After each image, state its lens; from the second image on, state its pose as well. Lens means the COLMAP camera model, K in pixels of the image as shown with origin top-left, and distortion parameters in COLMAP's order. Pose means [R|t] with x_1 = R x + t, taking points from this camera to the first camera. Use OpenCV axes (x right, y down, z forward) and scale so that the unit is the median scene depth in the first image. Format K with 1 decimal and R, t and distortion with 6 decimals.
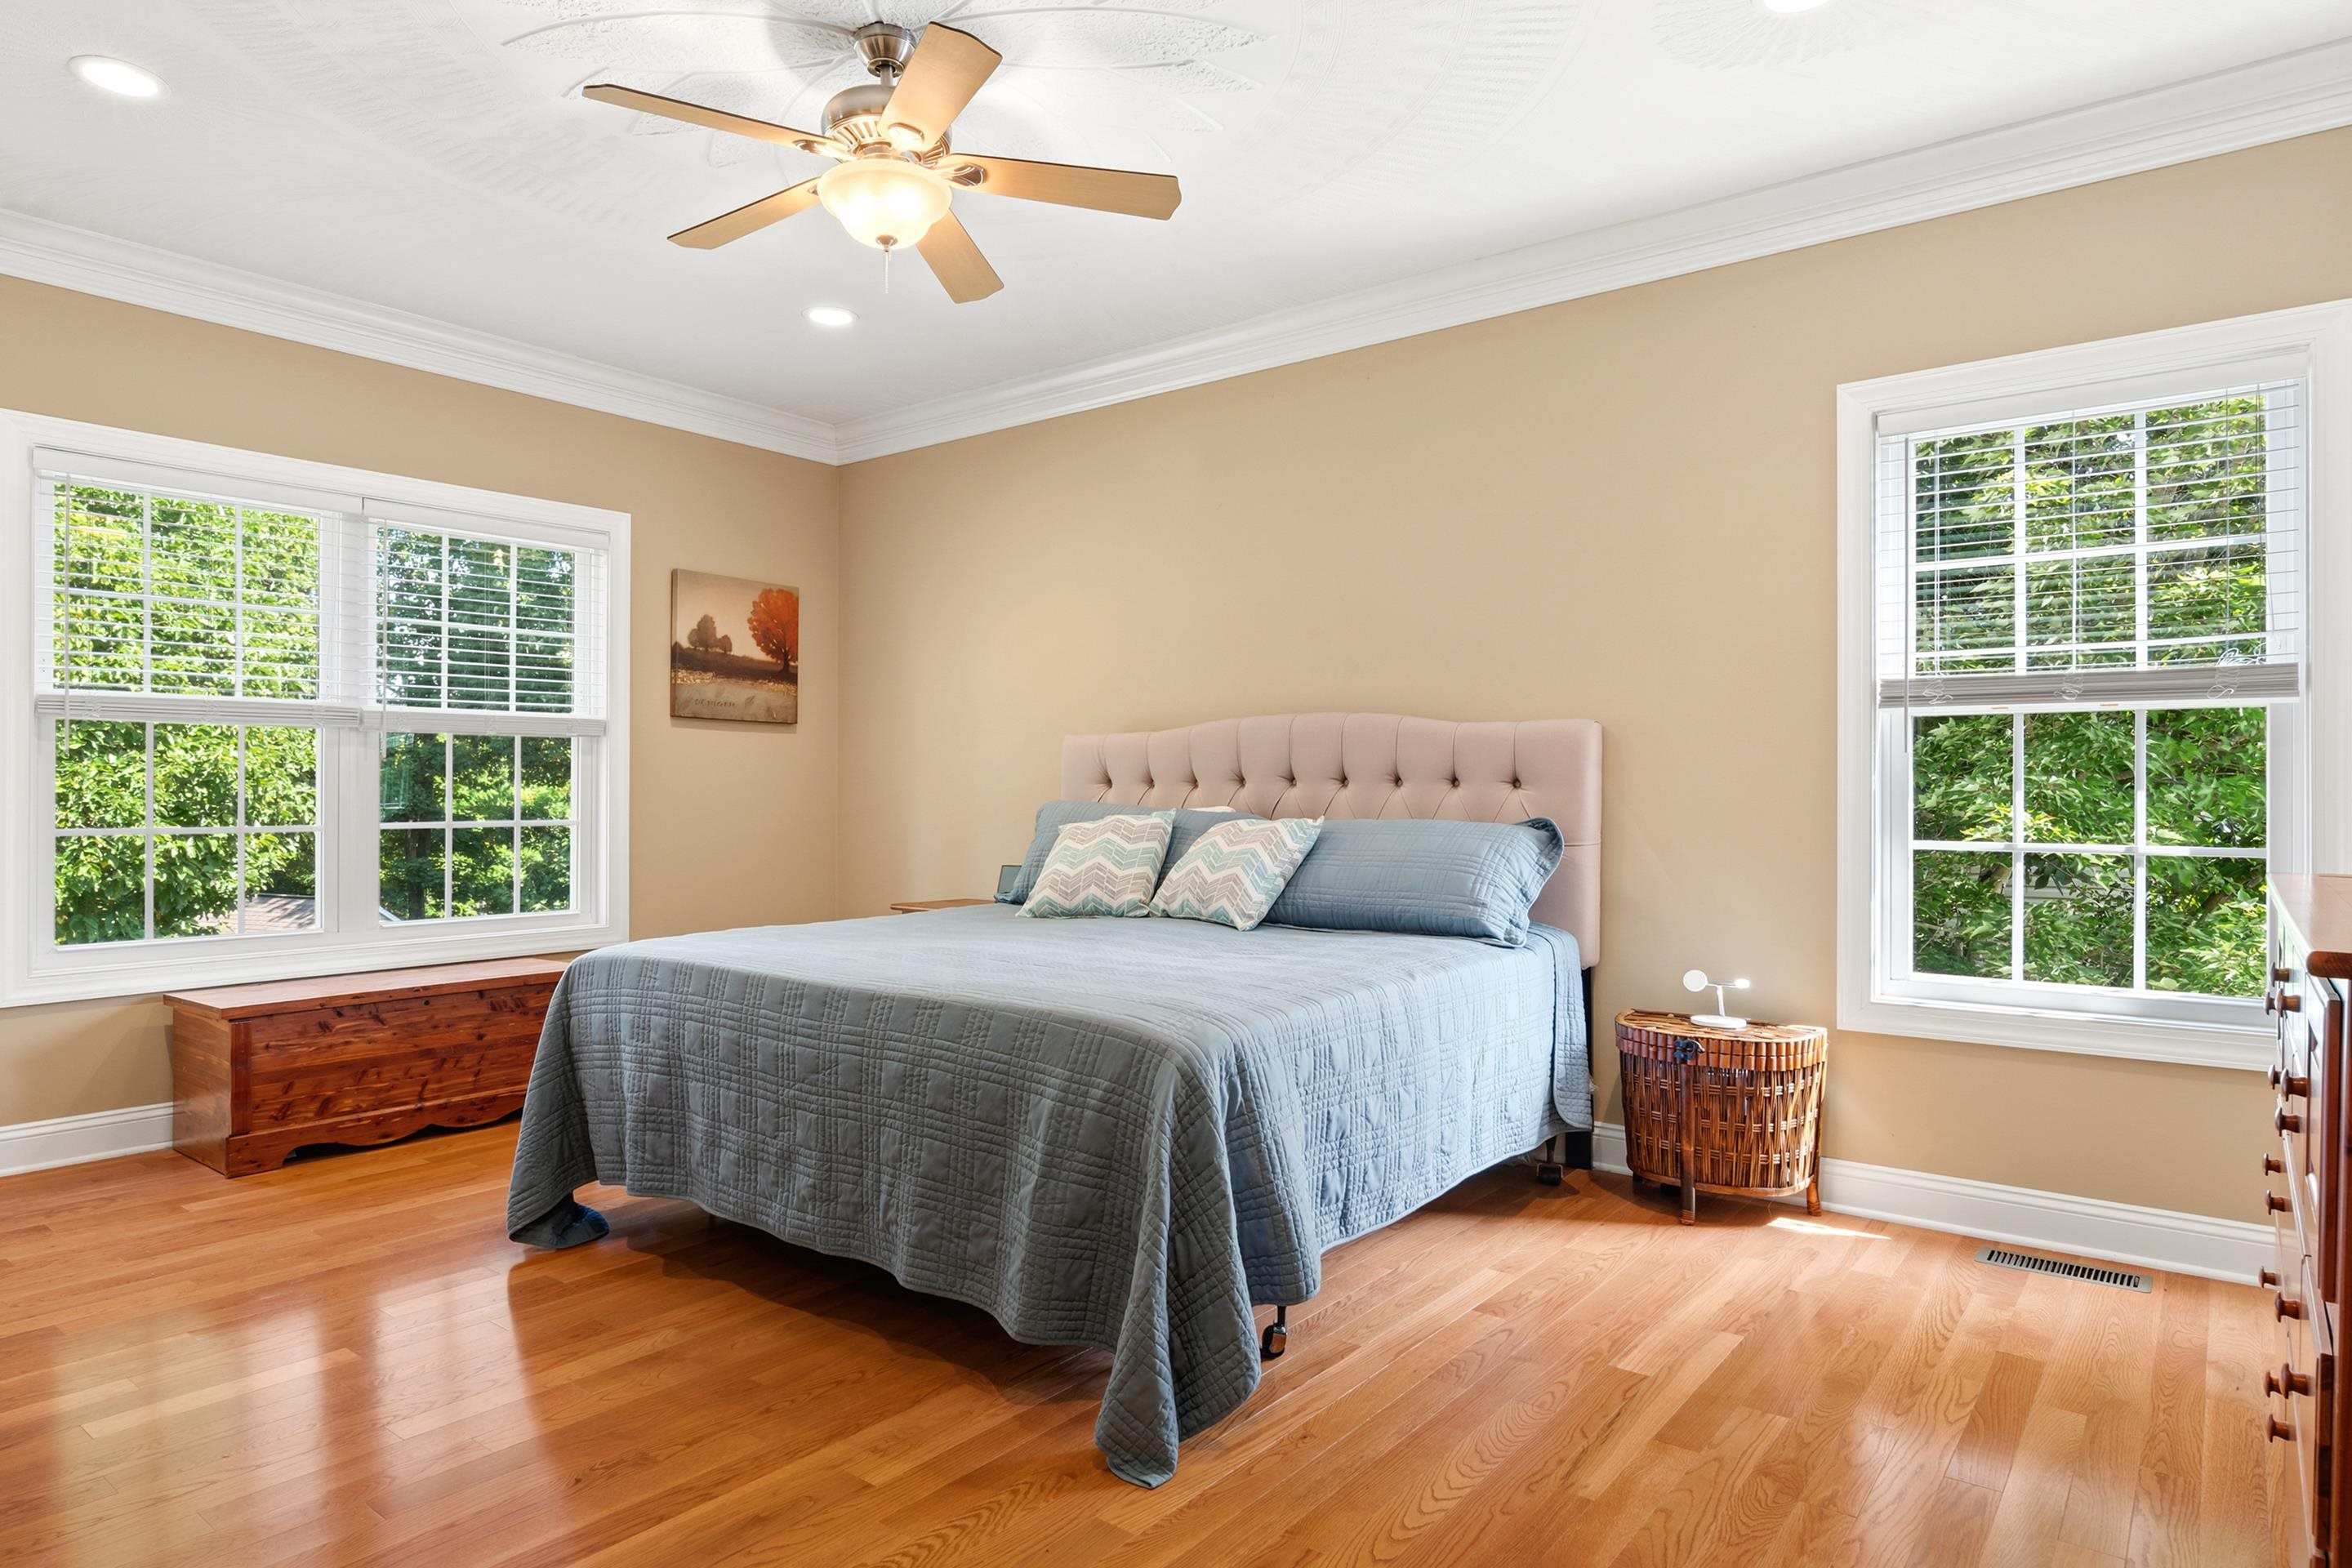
lens RADIAL K [[1382.6, 0, 1162.8], [0, 1382.6, 789.0], [0, 0, 1]] dist [-0.008468, 0.000243]
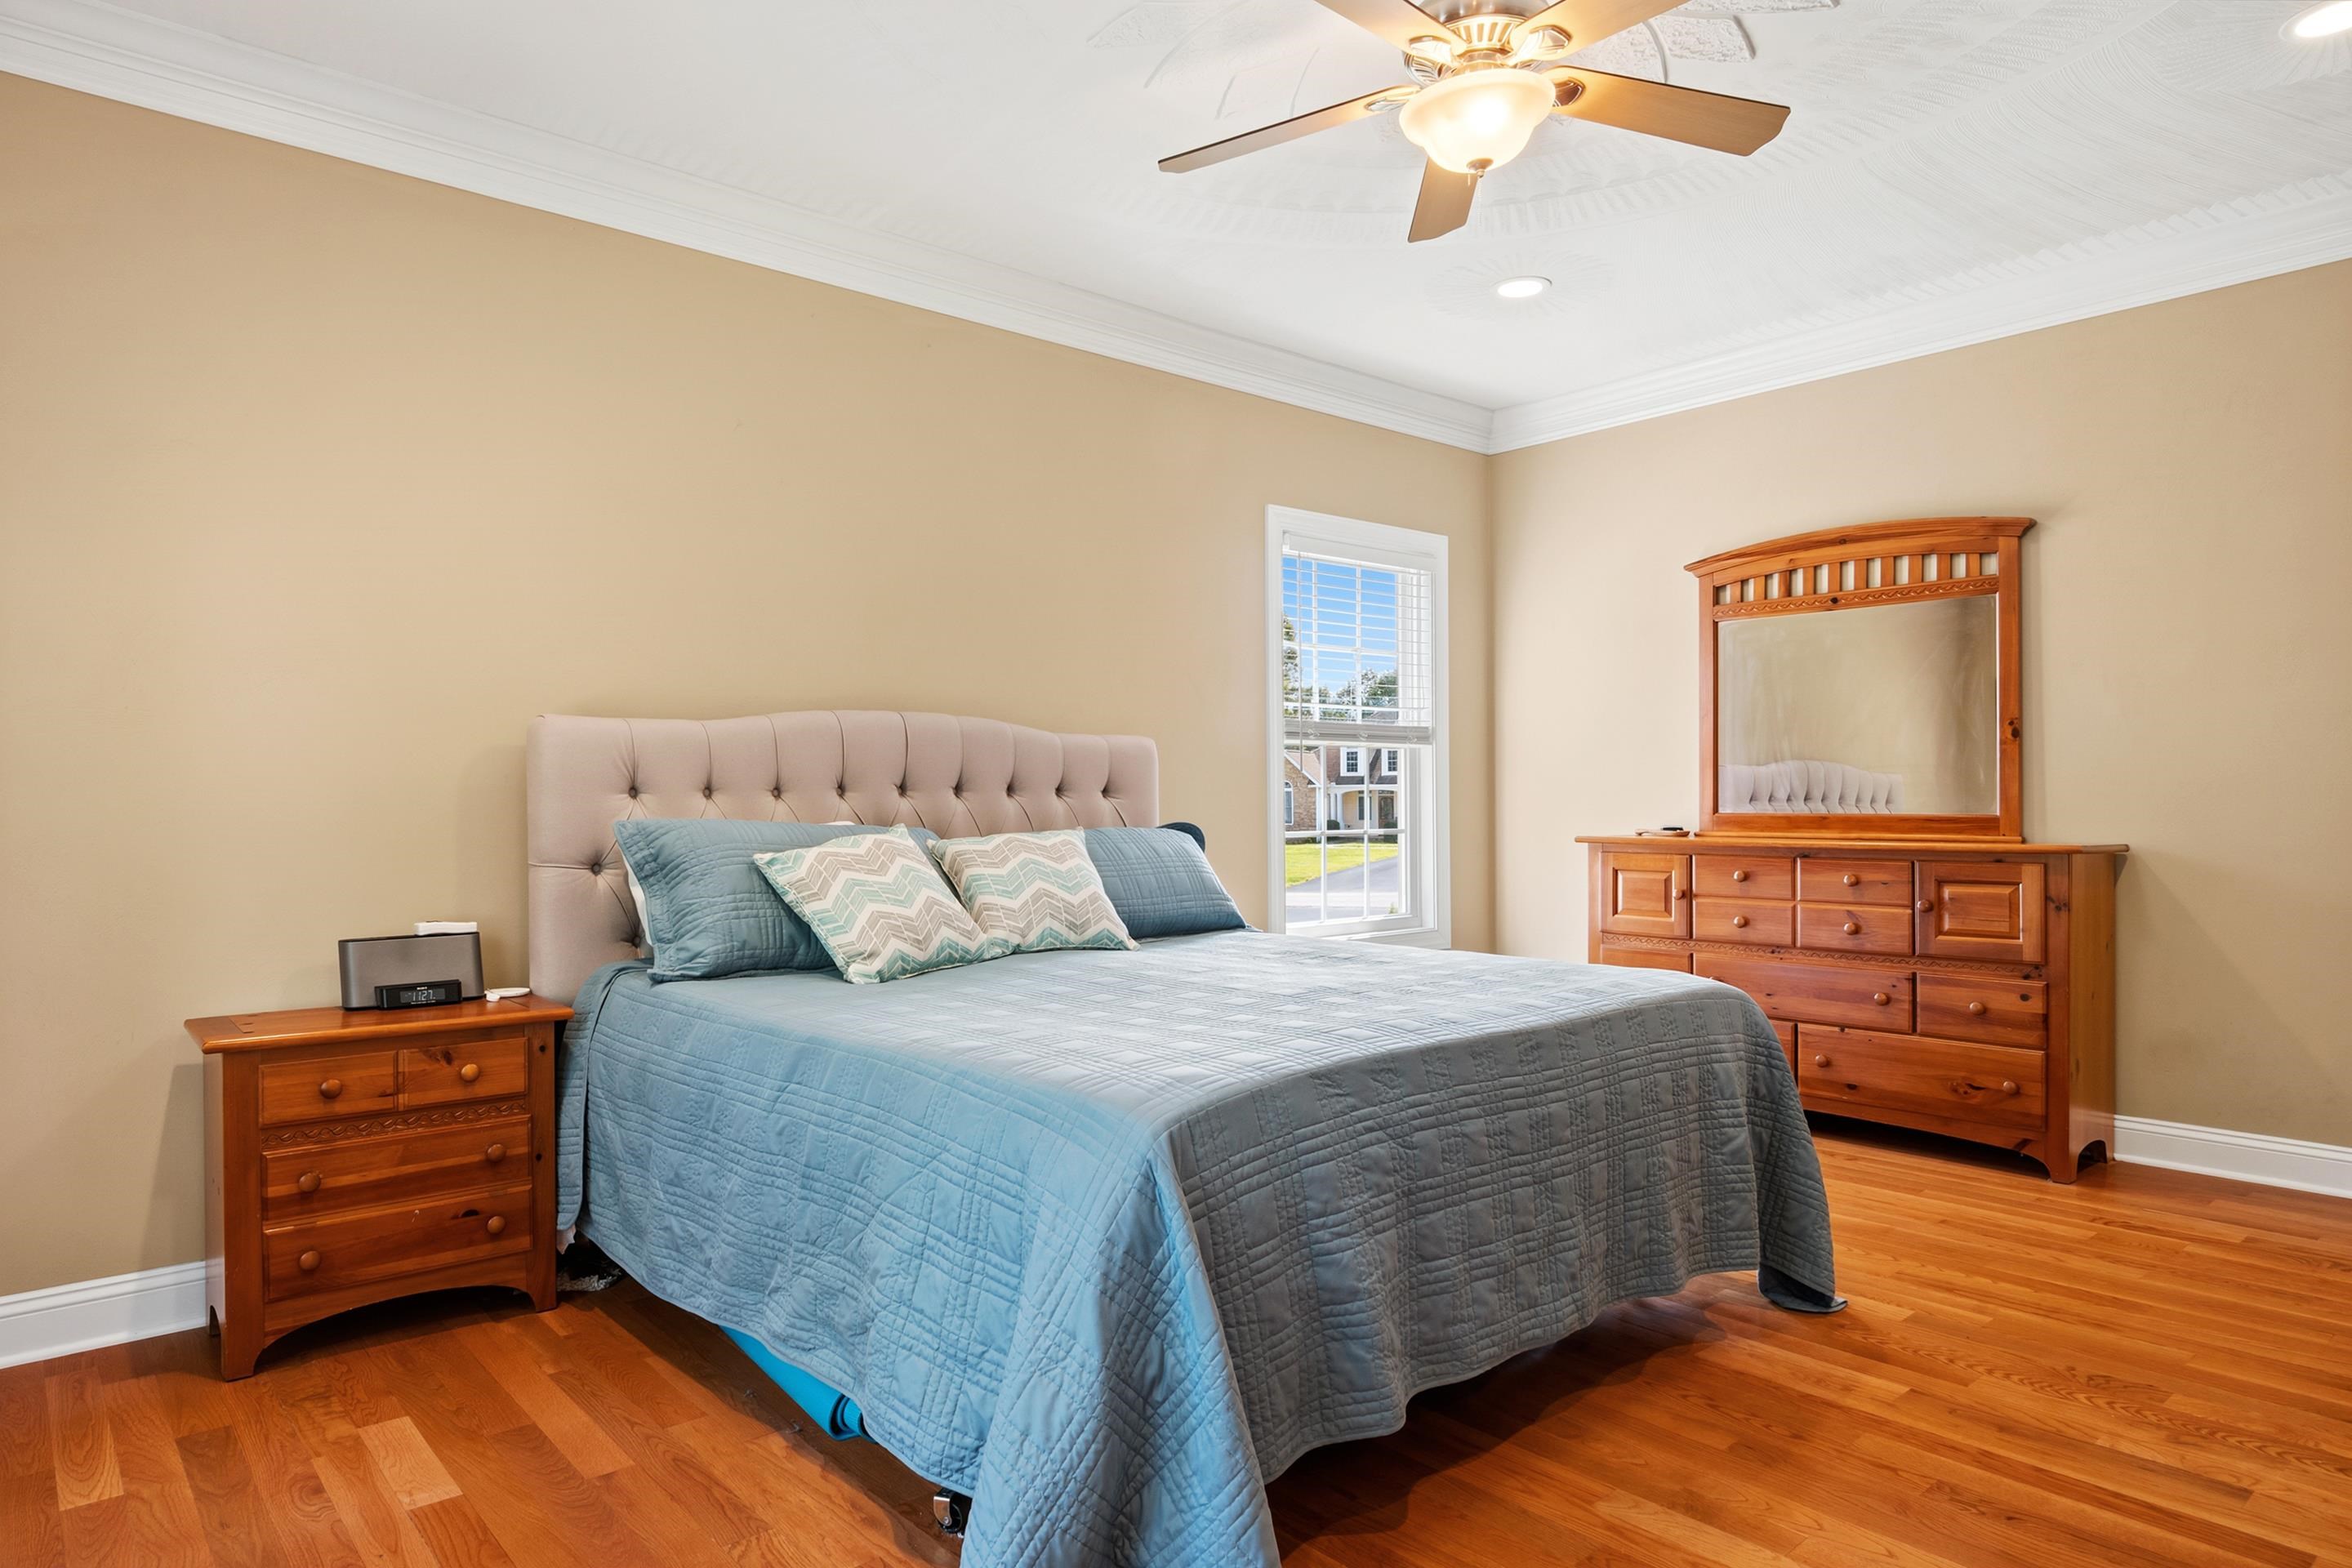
lens RADIAL K [[1400.4, 0, 1156.0], [0, 1400.4, 796.6], [0, 0, 1]] dist [0.001624, -0.007539]
pose [[0.179254, -0.002099, 0.983801, -1.166332], [0.006248, 0.999980, 0.000995, -0.002838], [-0.983783, 0.005969, 0.179263, 1.104520]]
